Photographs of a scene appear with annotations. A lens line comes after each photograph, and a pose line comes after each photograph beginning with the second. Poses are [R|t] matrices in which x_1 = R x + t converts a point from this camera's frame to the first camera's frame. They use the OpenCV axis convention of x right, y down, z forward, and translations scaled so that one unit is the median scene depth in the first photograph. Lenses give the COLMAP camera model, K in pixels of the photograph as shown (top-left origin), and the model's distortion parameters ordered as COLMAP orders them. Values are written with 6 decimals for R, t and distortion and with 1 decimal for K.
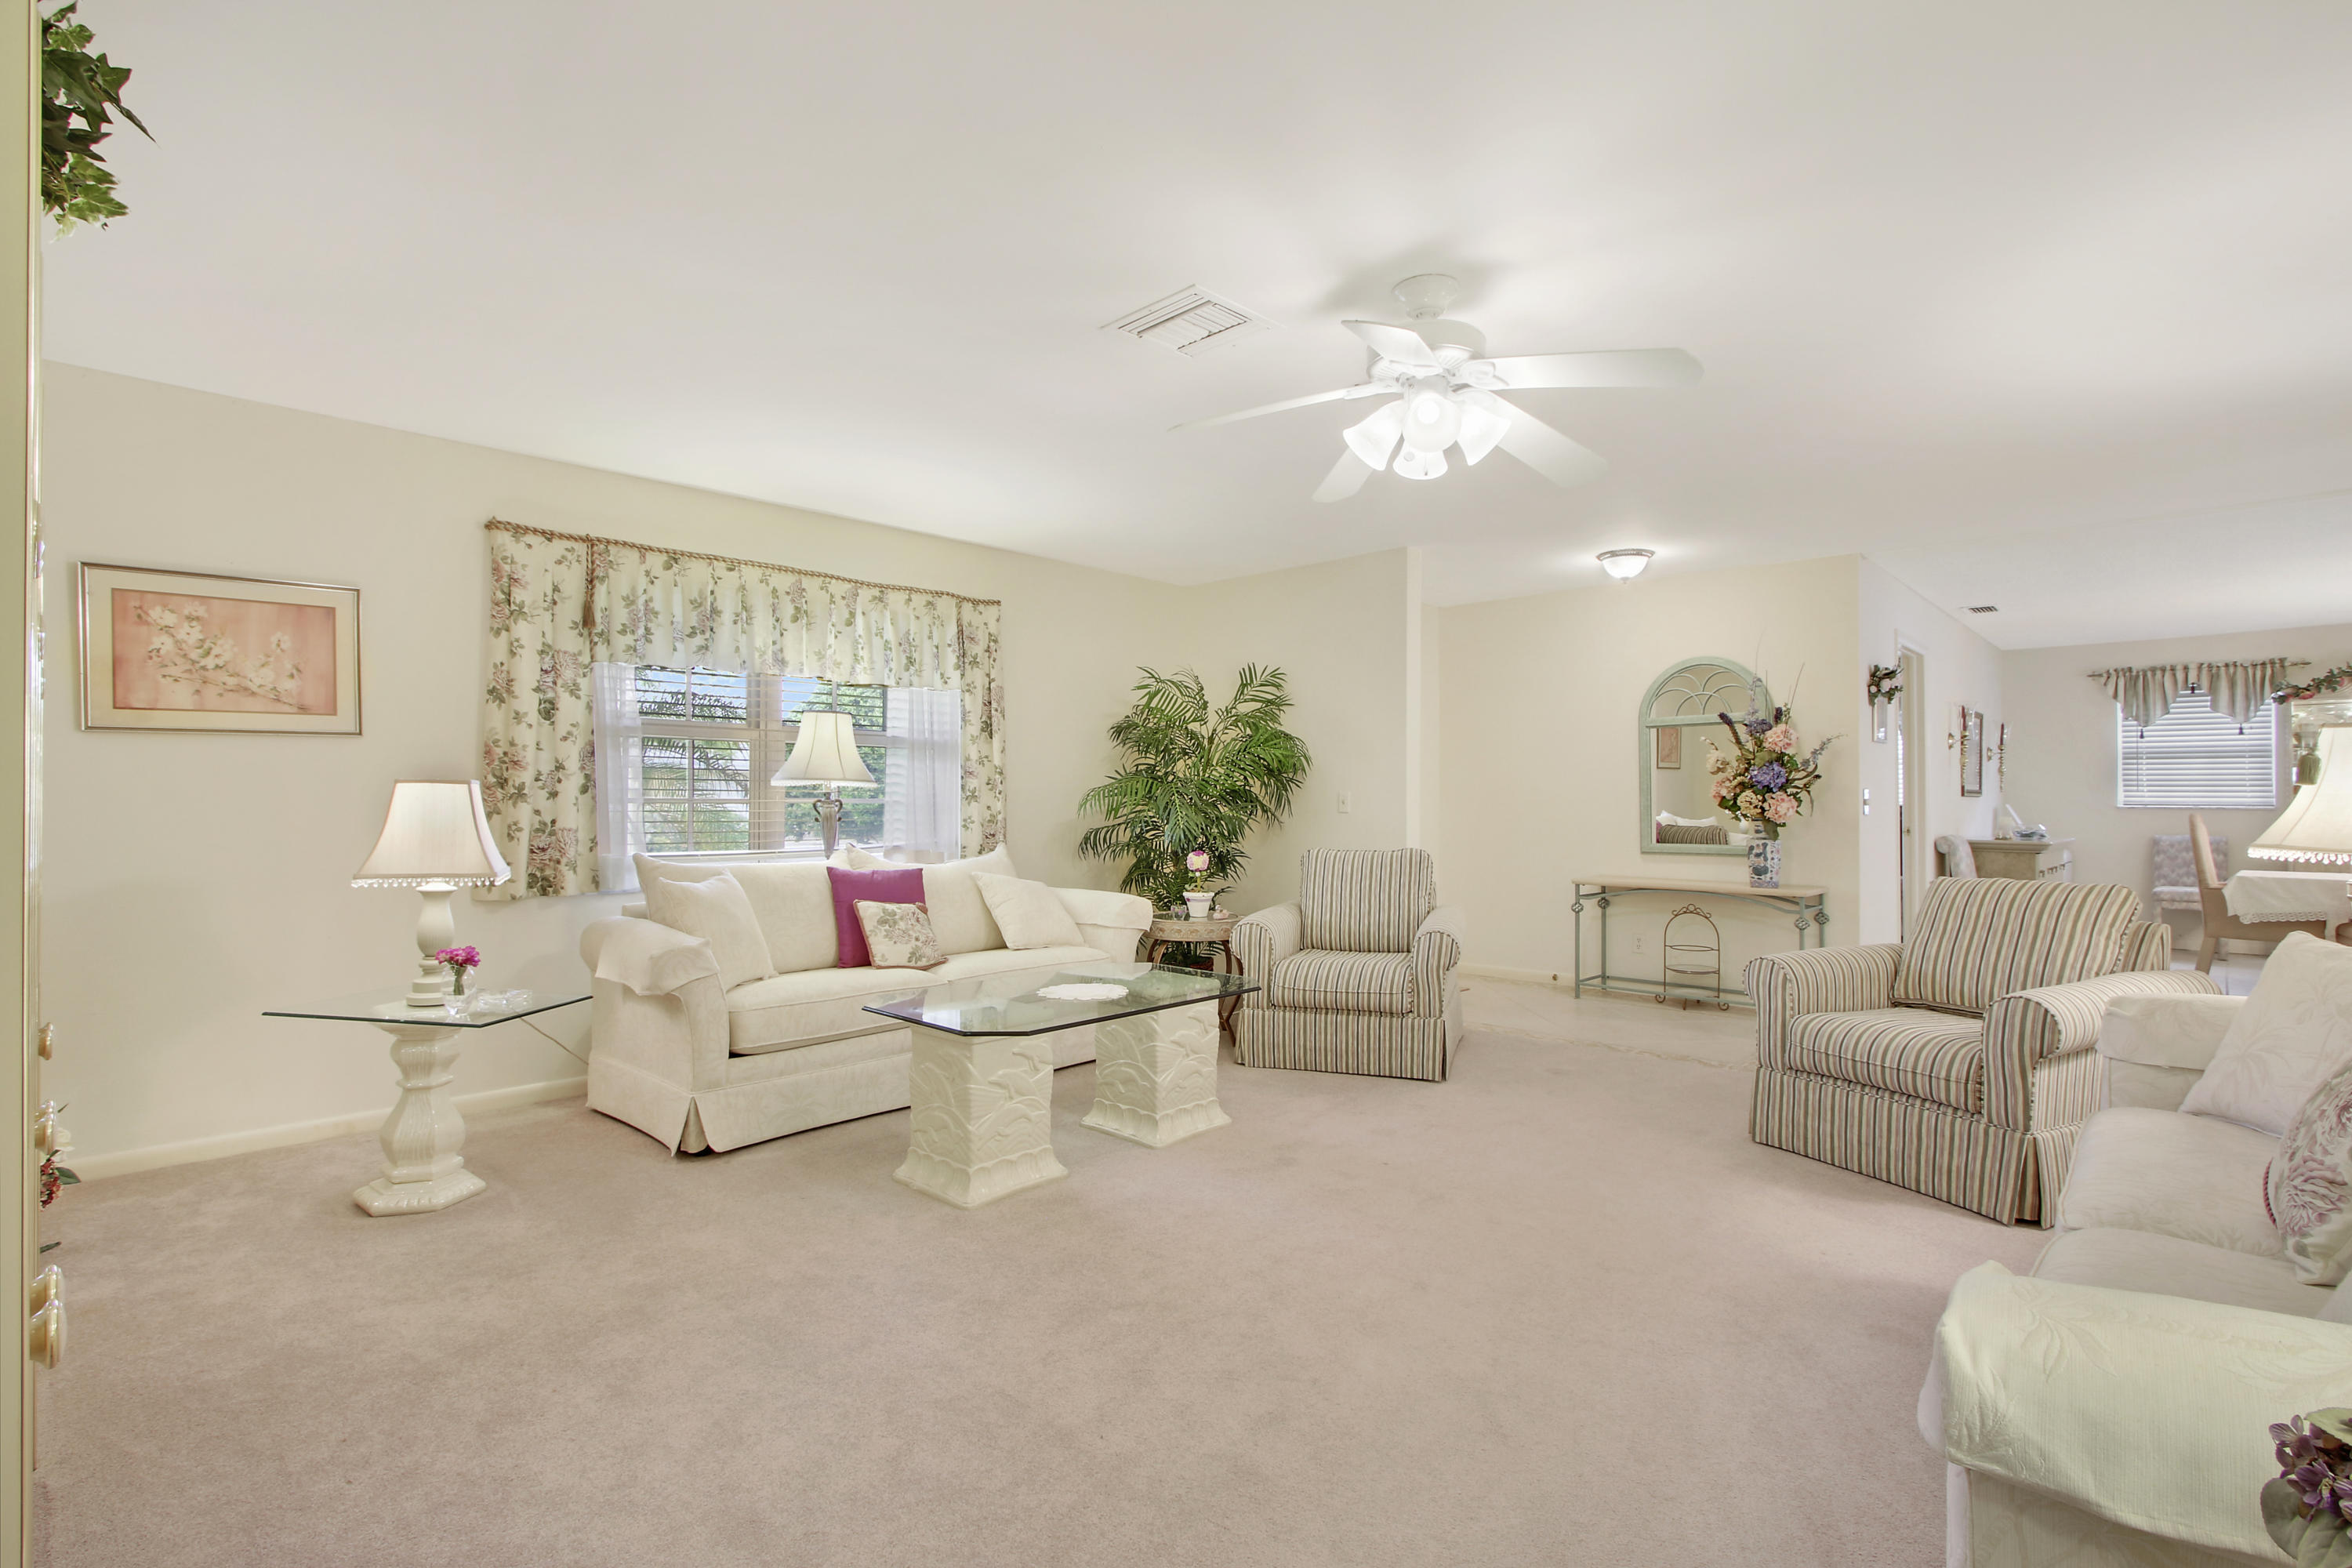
lens RADIAL K [[1128.3, 0, 1182.0], [0, 1128.3, 761.7], [0, 0, 1]] dist [-0.005737, -0.000242]
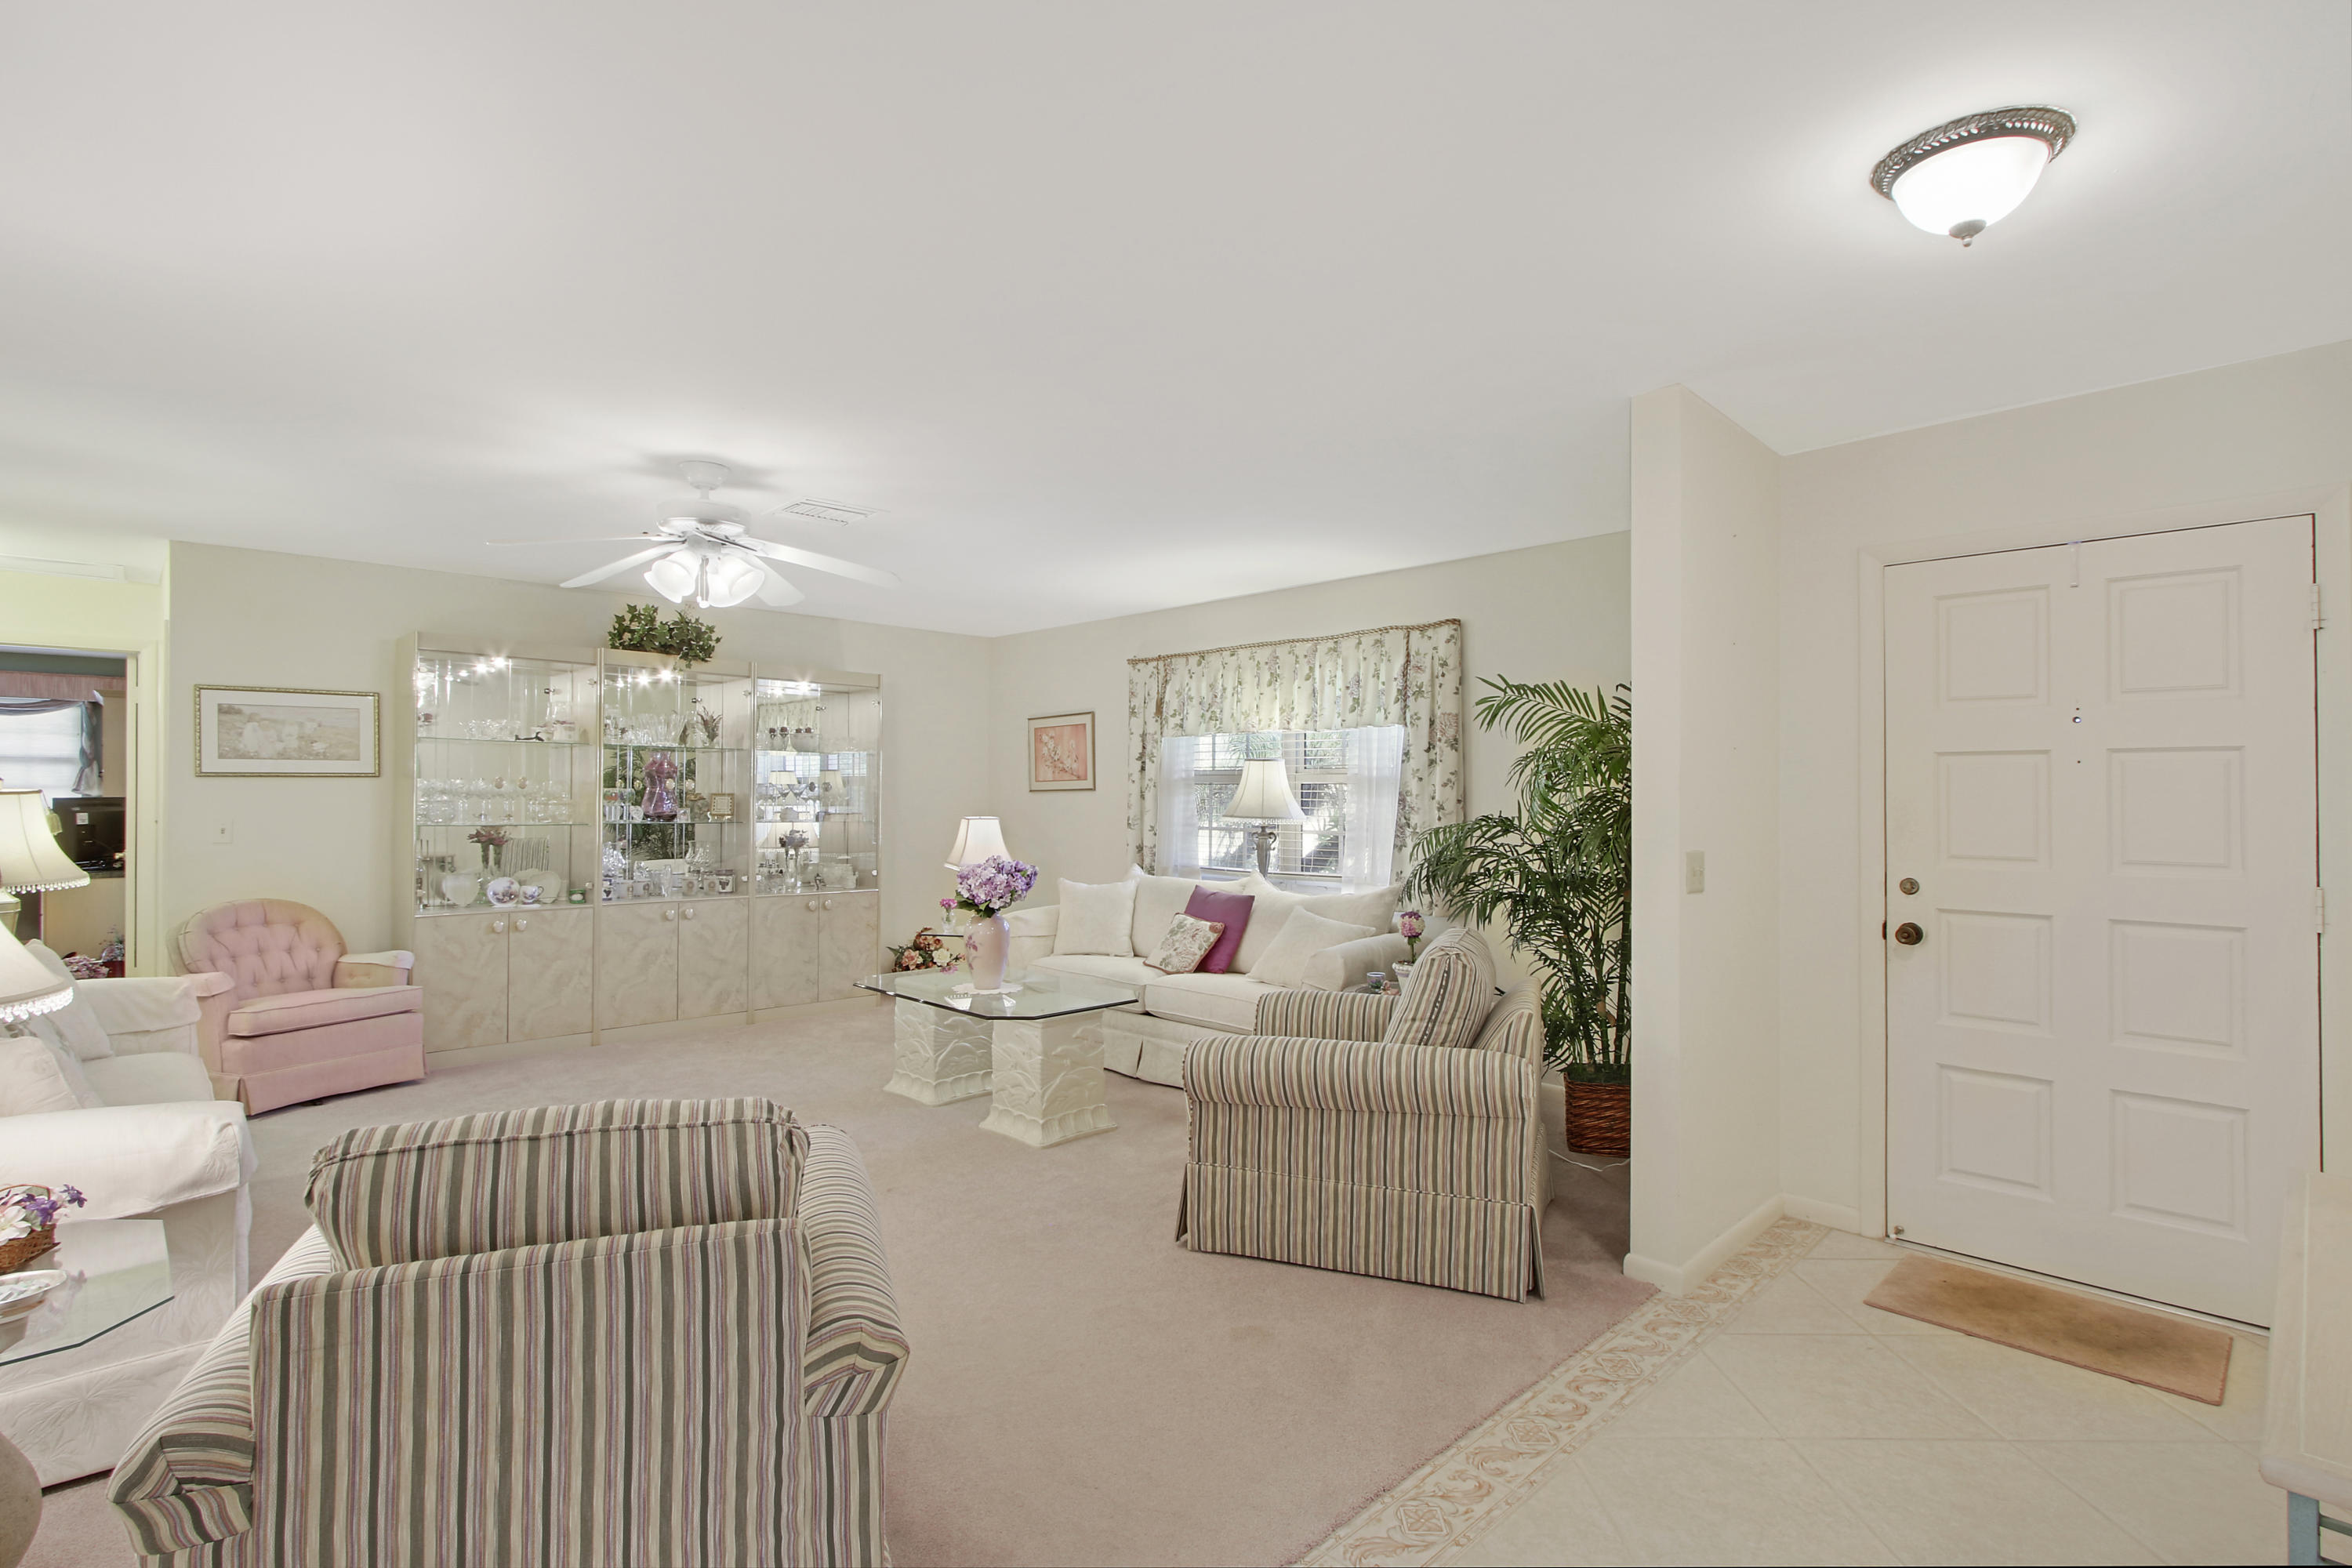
lens RADIAL K [[1128.3, 0, 1182.0], [0, 1128.3, 761.7], [0, 0, 1]] dist [-0.005737, -0.000242]
pose [[-0.056290, -0.023339, -0.998142, 0.824829], [0.032126, 0.999167, -0.025175, -0.013363], [0.997897, -0.033483, -0.055494, 0.910903]]
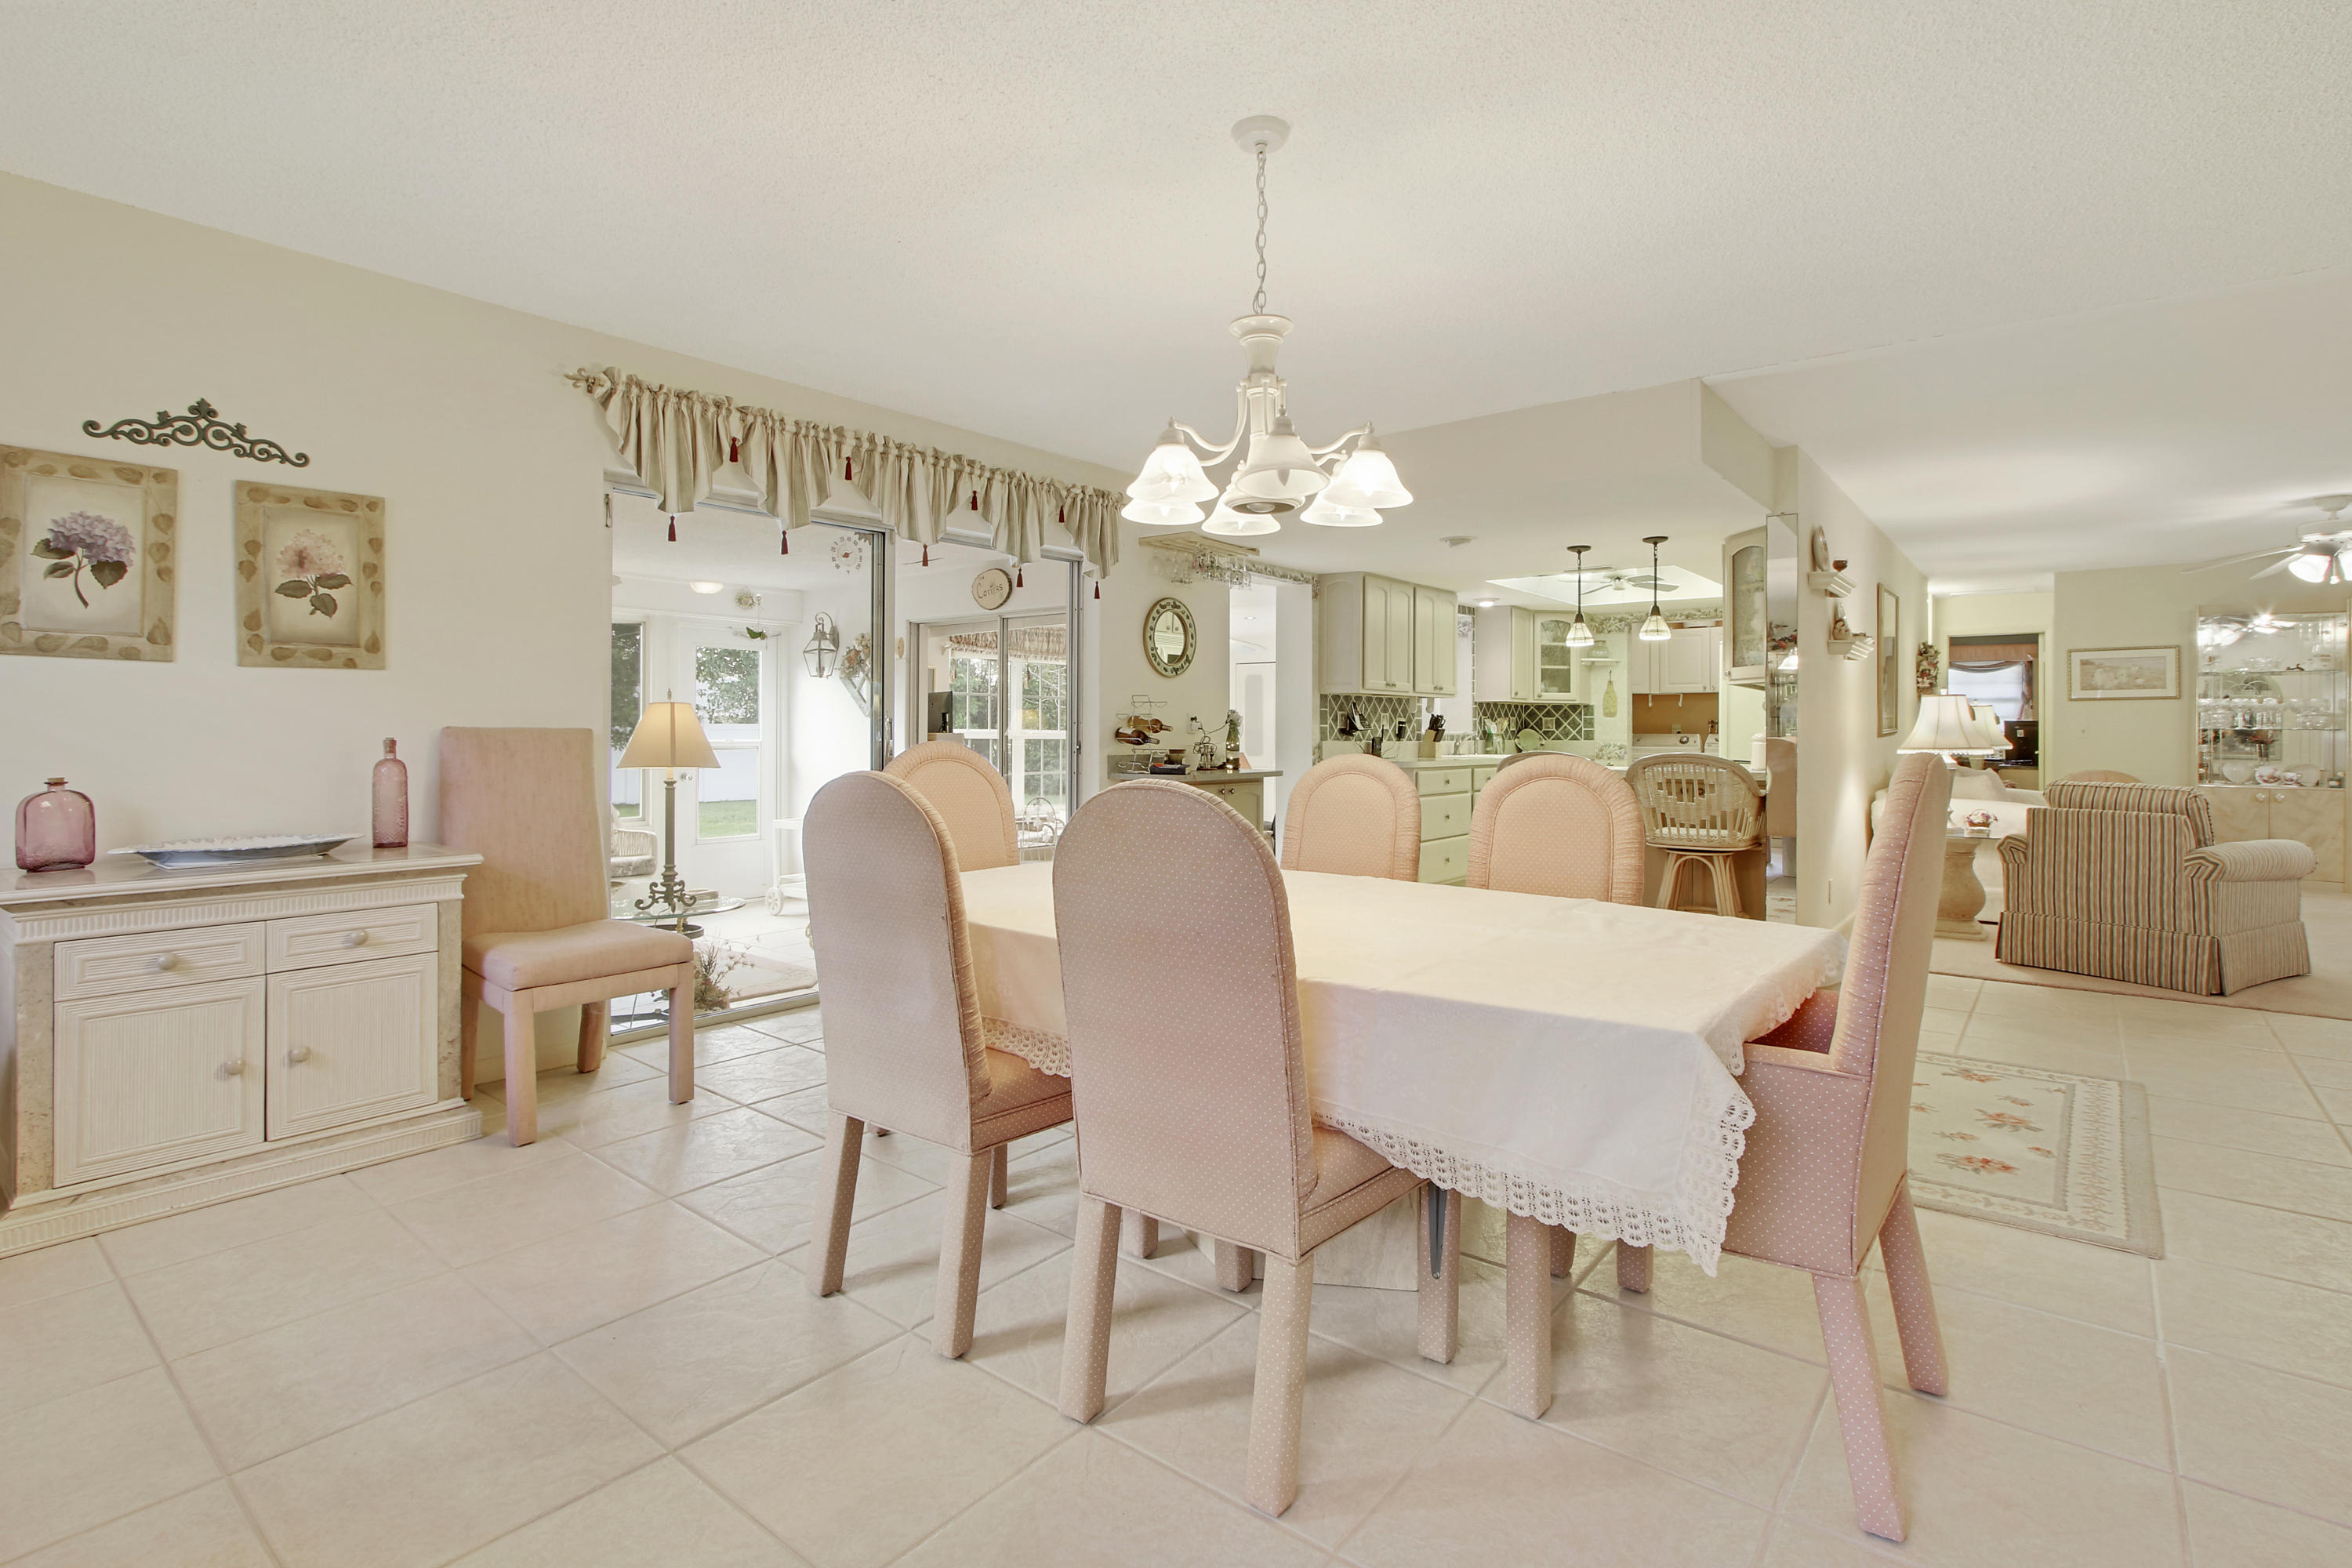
lens RADIAL K [[1128.3, 0, 1182.0], [0, 1128.3, 761.7], [0, 0, 1]] dist [-0.005737, -0.000242]
pose [[-0.996323, 0.000457, -0.085674, 1.618590], [0.001124, 0.999969, -0.007737, 0.075997], [0.085668, -0.007804, -0.996293, 1.856227]]
